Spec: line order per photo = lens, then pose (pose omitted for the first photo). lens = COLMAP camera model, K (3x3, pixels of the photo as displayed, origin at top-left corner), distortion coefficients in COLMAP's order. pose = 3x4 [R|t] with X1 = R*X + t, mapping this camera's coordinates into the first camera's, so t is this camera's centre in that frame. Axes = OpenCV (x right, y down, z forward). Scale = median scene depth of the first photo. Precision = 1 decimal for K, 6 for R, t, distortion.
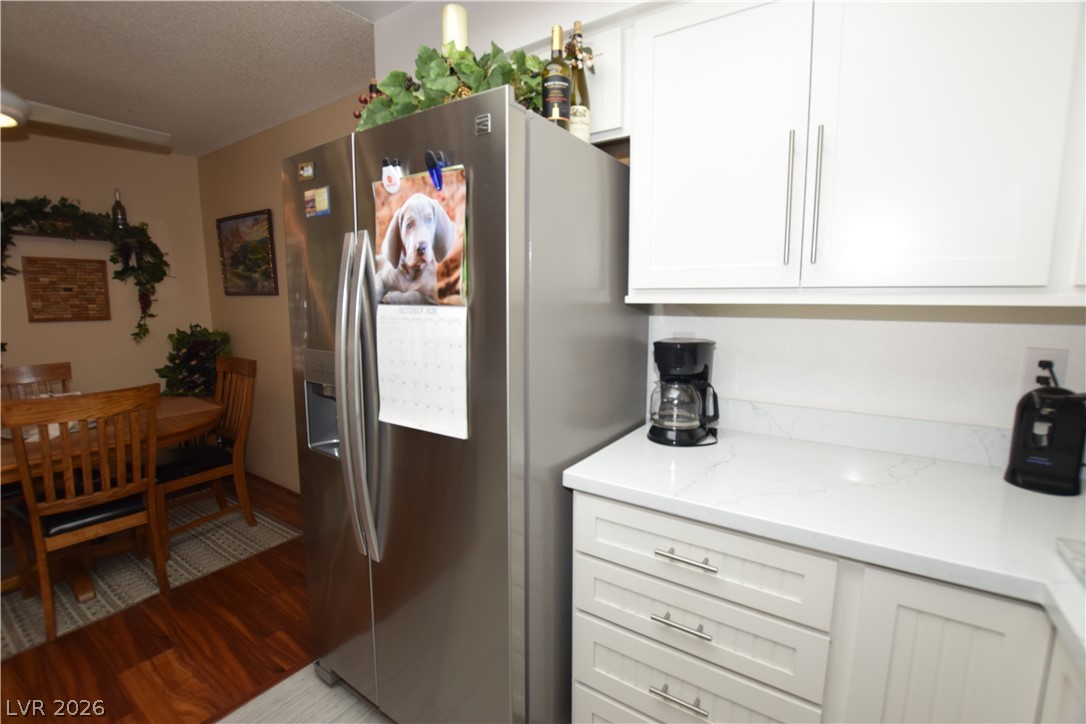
lens RADIAL K [[486.7, 0, 546.6], [0, 486.7, 361.3], [0, 0, 1]] dist [-0.035664, 0.005340]
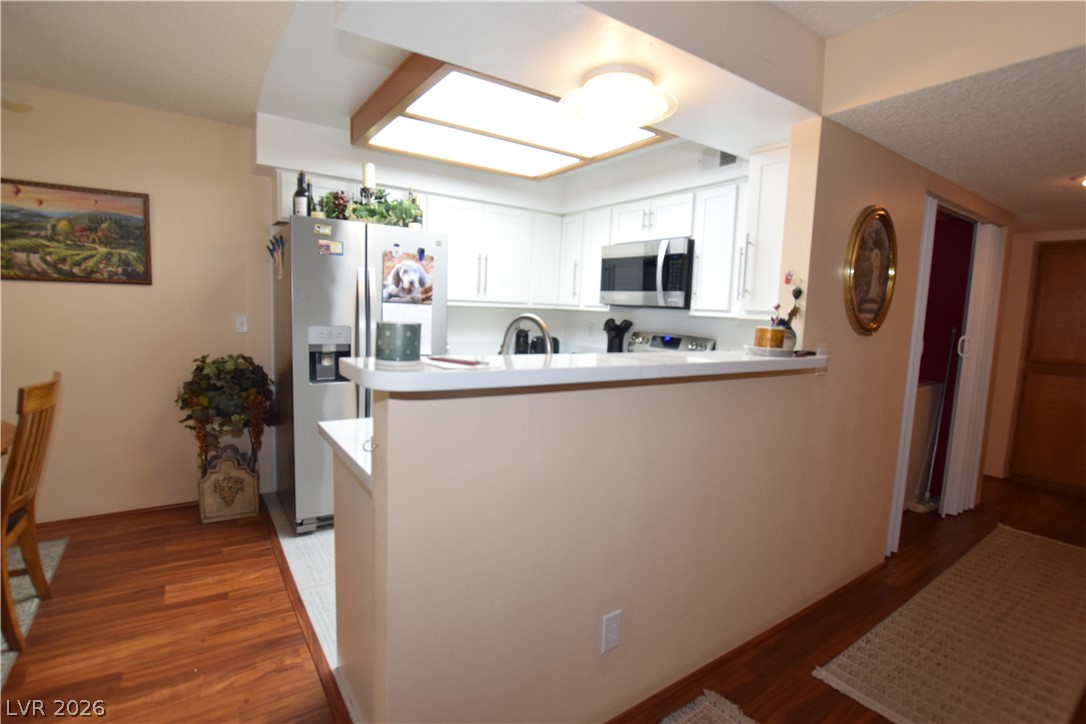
lens RADIAL K [[522.0, 0, 542.1], [0, 522.0, 357.6], [0, 0, 1]] dist [-0.026034, 0.002691]
pose [[0.352824, -0.073866, 0.932770, -1.421164], [0.084914, 0.995293, 0.046698, 0.052029], [-0.931829, 0.062729, 0.357436, -0.326623]]
